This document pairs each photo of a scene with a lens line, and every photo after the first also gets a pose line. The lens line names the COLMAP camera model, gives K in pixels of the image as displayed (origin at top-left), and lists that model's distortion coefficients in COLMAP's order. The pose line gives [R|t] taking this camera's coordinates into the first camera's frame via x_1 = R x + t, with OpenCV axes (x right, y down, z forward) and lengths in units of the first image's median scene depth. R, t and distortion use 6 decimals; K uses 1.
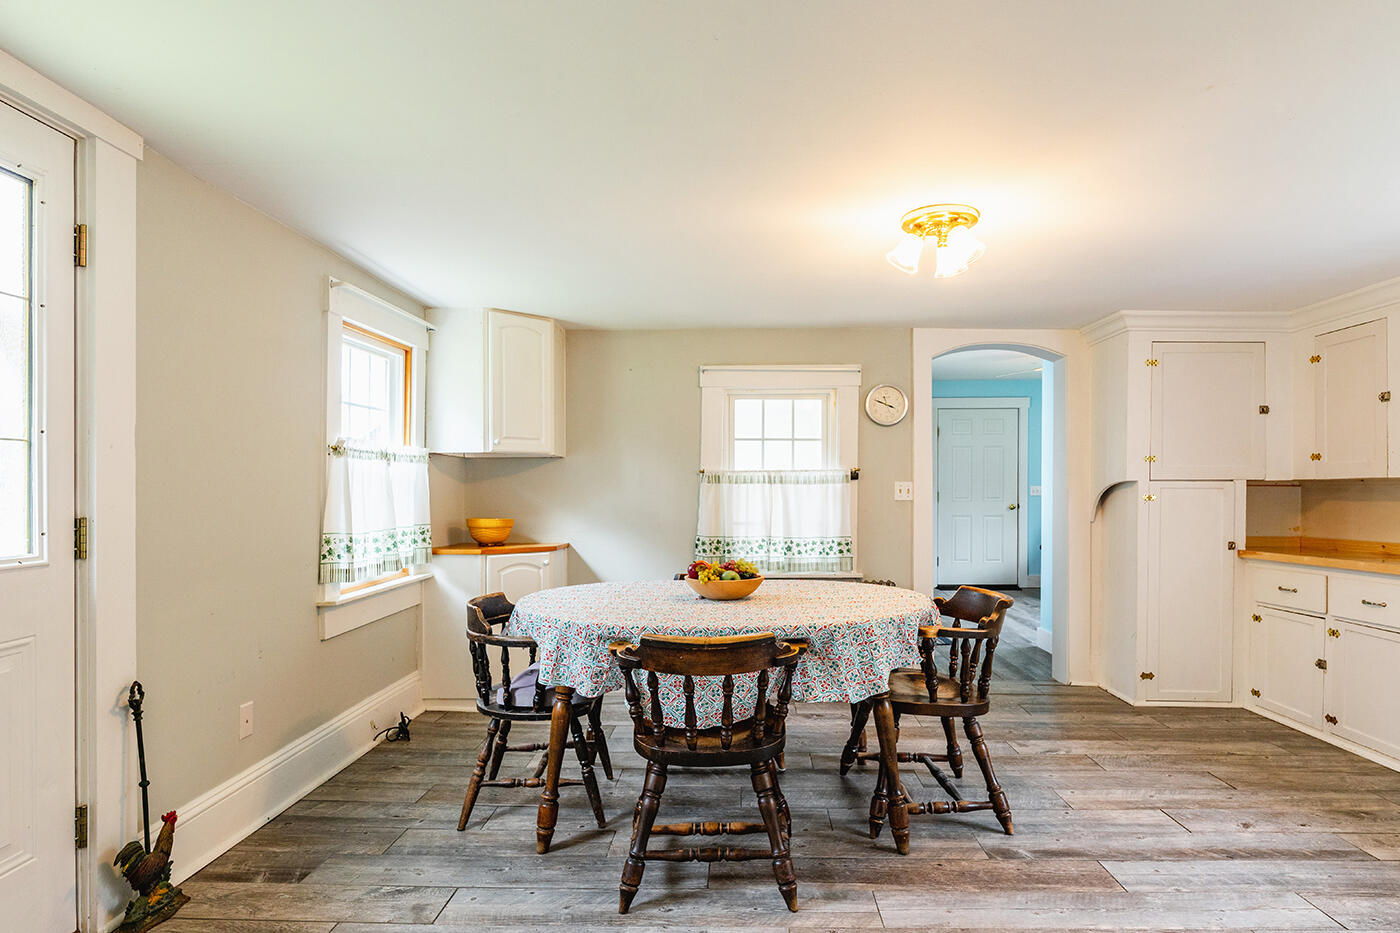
lens RADIAL K [[789.4, 0, 738.5], [0, 789.4, 495.3], [0, 0, 1]] dist [-0.001988, 0.000691]
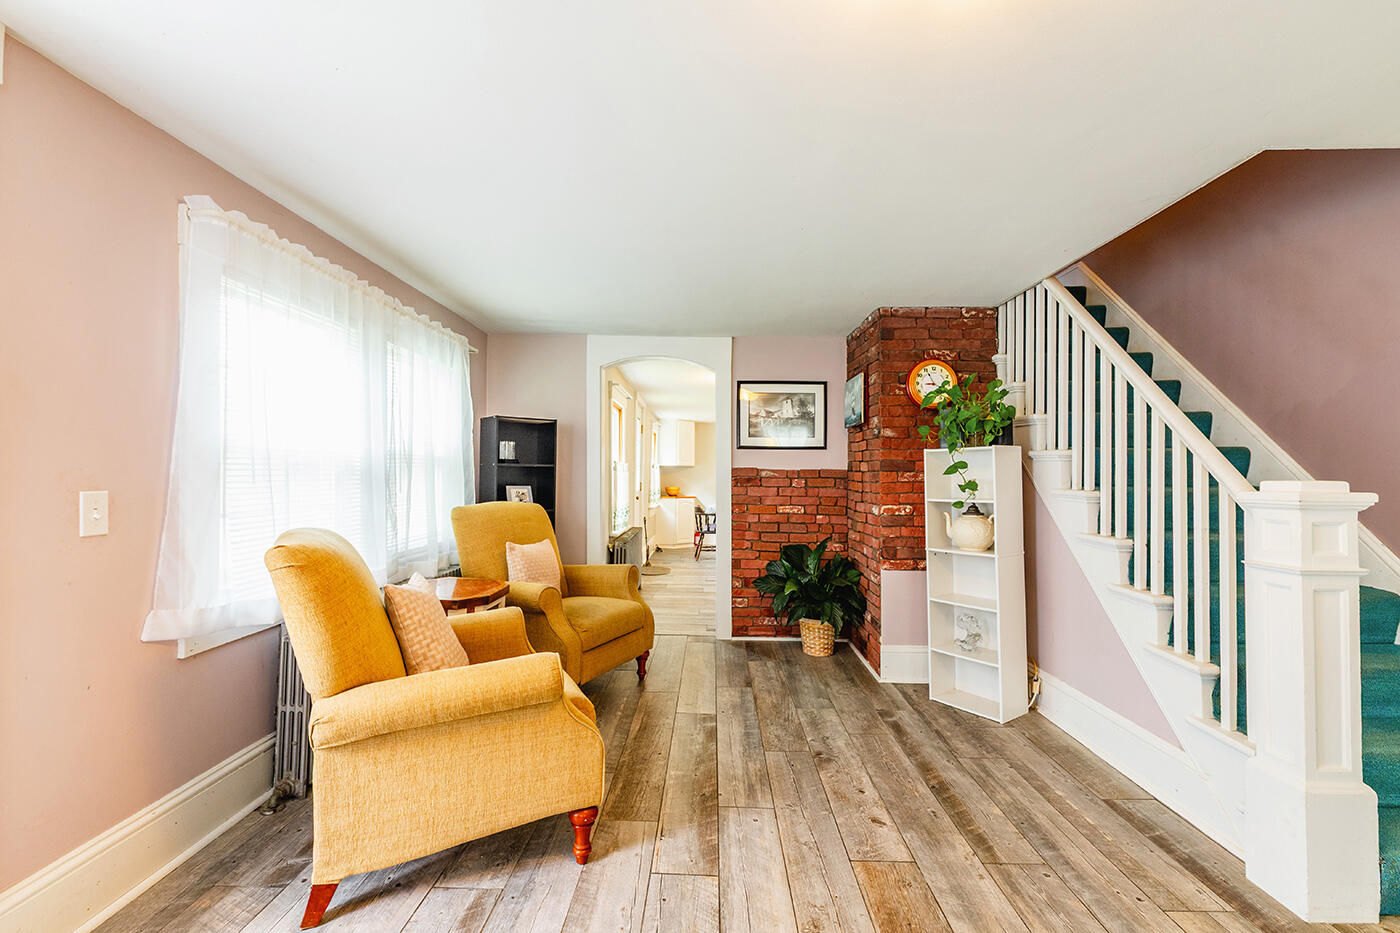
lens RADIAL K [[606.9, 0, 713.0], [0, 606.9, 464.7], [0, 0, 1]] dist [0.000778, -0.000504]
pose [[0.999943, 0.008389, 0.006571, -0.216291], [-0.008166, 0.999416, -0.033172, 0.023518], [-0.006846, 0.033116, 0.999428, -1.569758]]
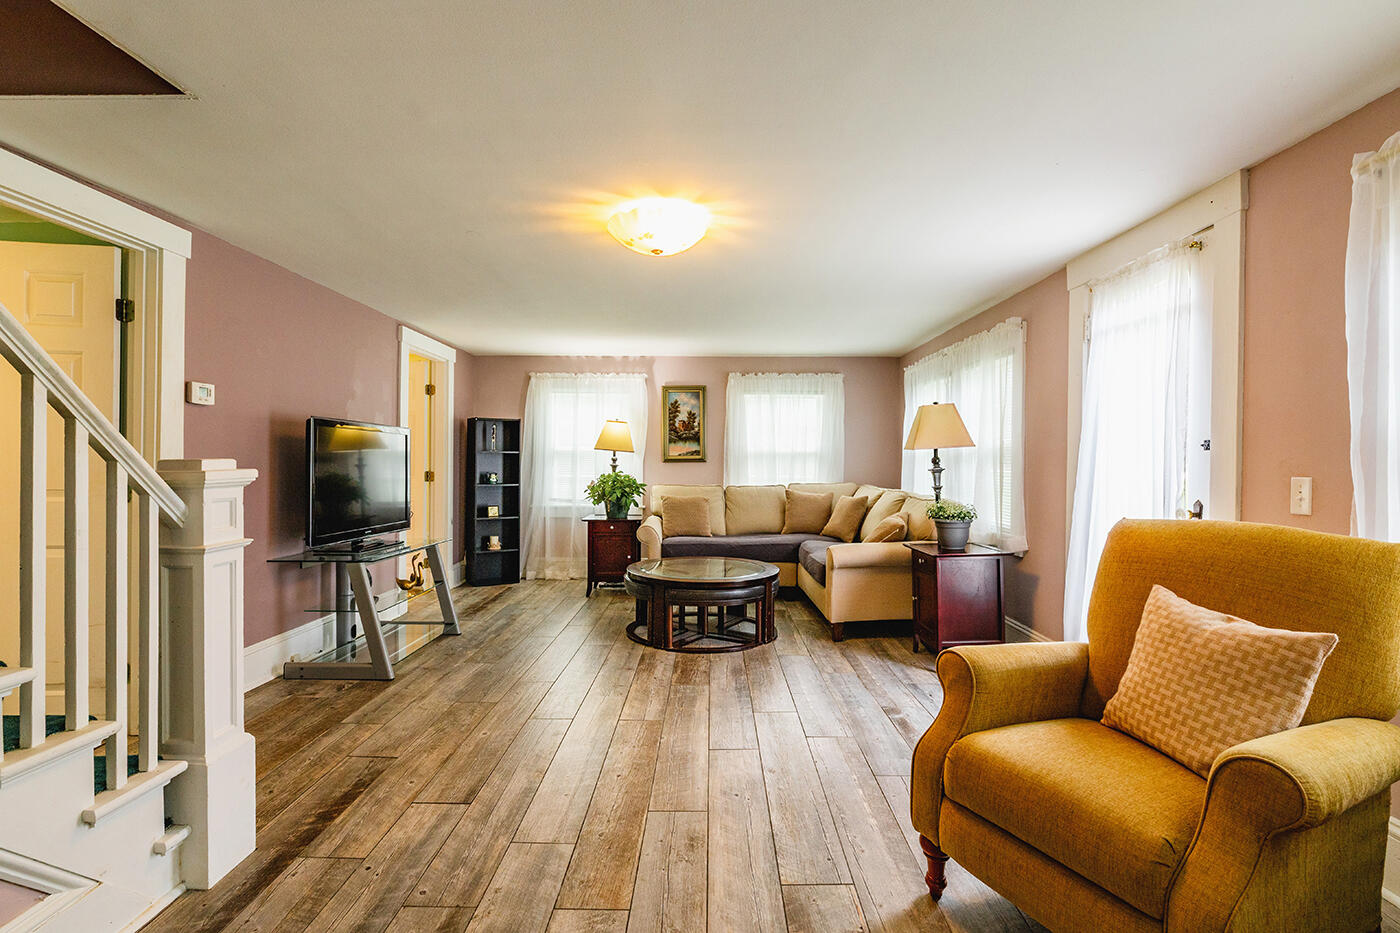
lens RADIAL K [[651.3, 0, 704.1], [0, 651.3, 461.8], [0, 0, 1]] dist [-0.000187, -0.000373]
pose [[-0.999989, -0.000660, 0.004651, -0.152072], [-0.000557, 0.999757, 0.022022, 0.007624], [-0.004664, 0.022019, -0.999747, -0.619682]]
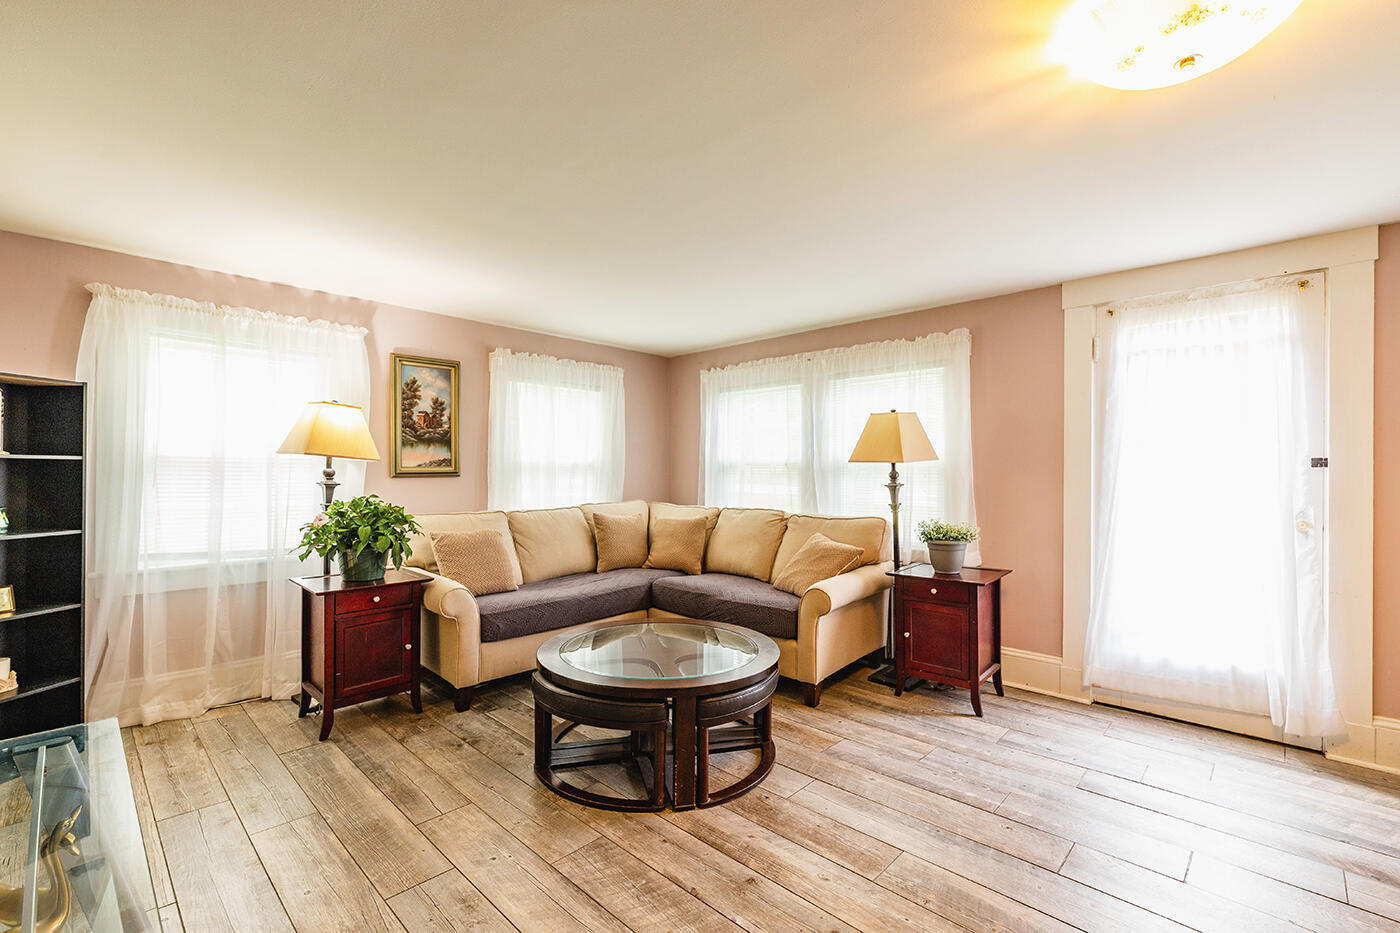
lens RADIAL K [[606.9, 0, 680.0], [0, 606.9, 478.6], [0, 0, 1]] dist [0.000778, -0.000504]
pose [[-0.697080, 0.008393, -0.716944, 0.333564], [-0.015454, 0.999523, 0.026726, 0.014792], [0.716826, 0.029710, -0.696618, -1.299532]]
